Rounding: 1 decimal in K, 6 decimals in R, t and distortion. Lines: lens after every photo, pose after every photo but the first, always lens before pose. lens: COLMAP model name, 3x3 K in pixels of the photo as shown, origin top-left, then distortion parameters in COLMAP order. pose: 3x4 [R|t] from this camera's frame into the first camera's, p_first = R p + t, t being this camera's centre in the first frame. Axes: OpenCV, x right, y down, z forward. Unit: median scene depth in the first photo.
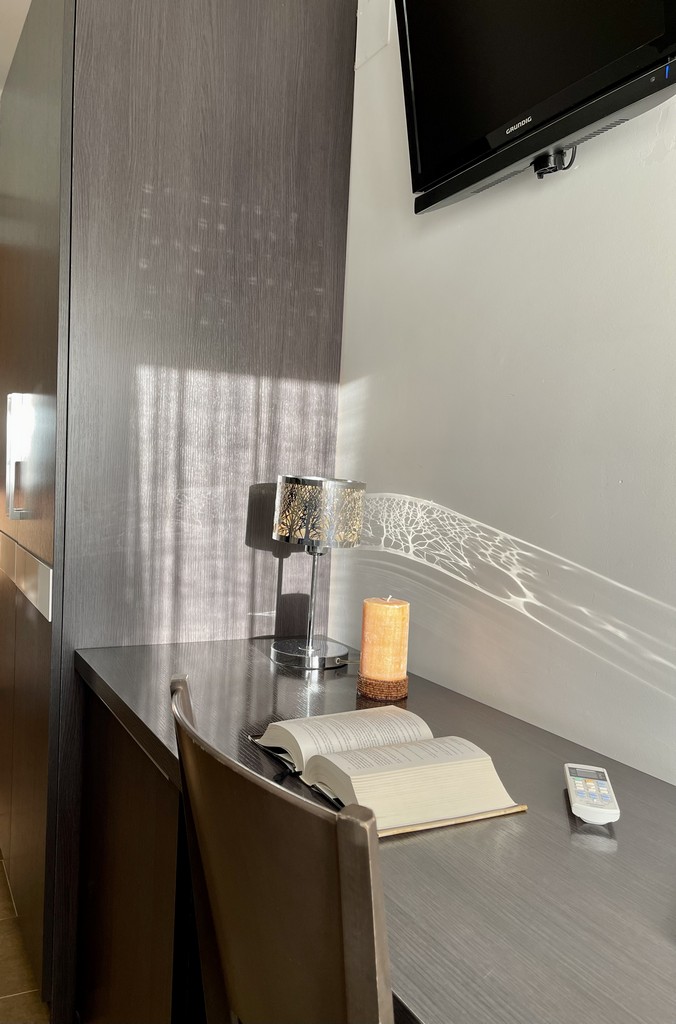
lens RADIAL K [[785.8, 0, 294.1], [0, 785.8, 539.4], [0, 0, 1]] dist [-0.015445, -0.008049]
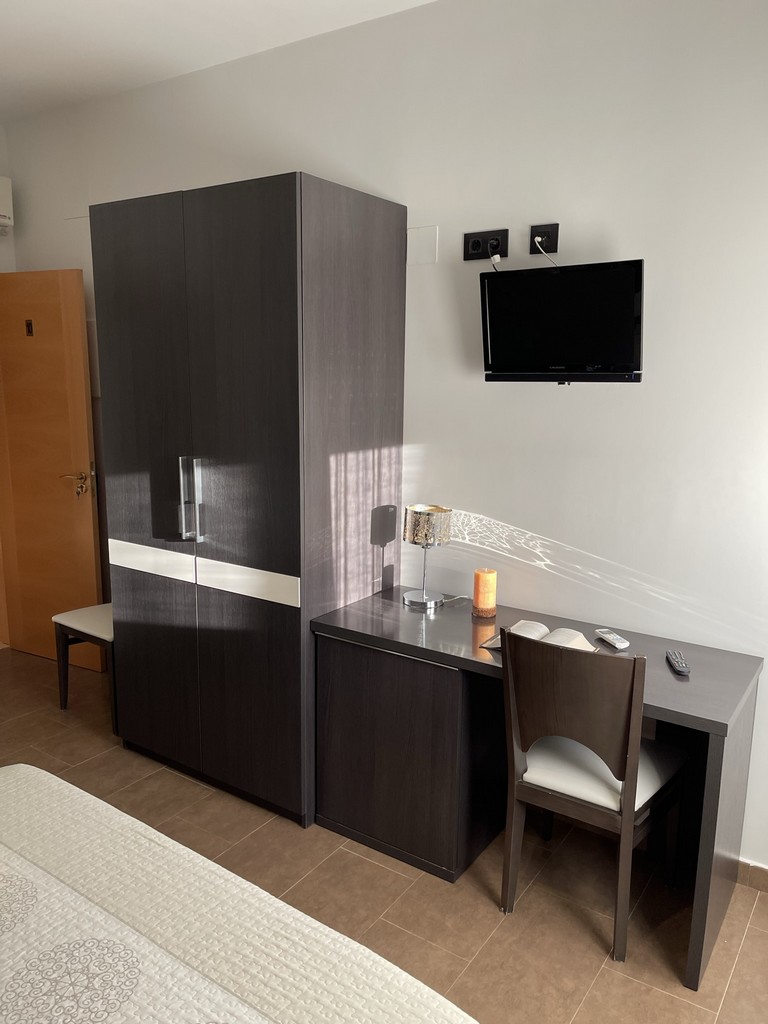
lens RADIAL K [[772.4, 0, 384.1], [0, 772.4, 511.3], [0, 0, 1]] dist [0.047568, -0.015761]
pose [[0.867867, -0.121839, 0.481625, -0.890343], [0.066502, 0.989227, 0.130416, -0.299491], [-0.492326, -0.081154, 0.866619, -0.523915]]
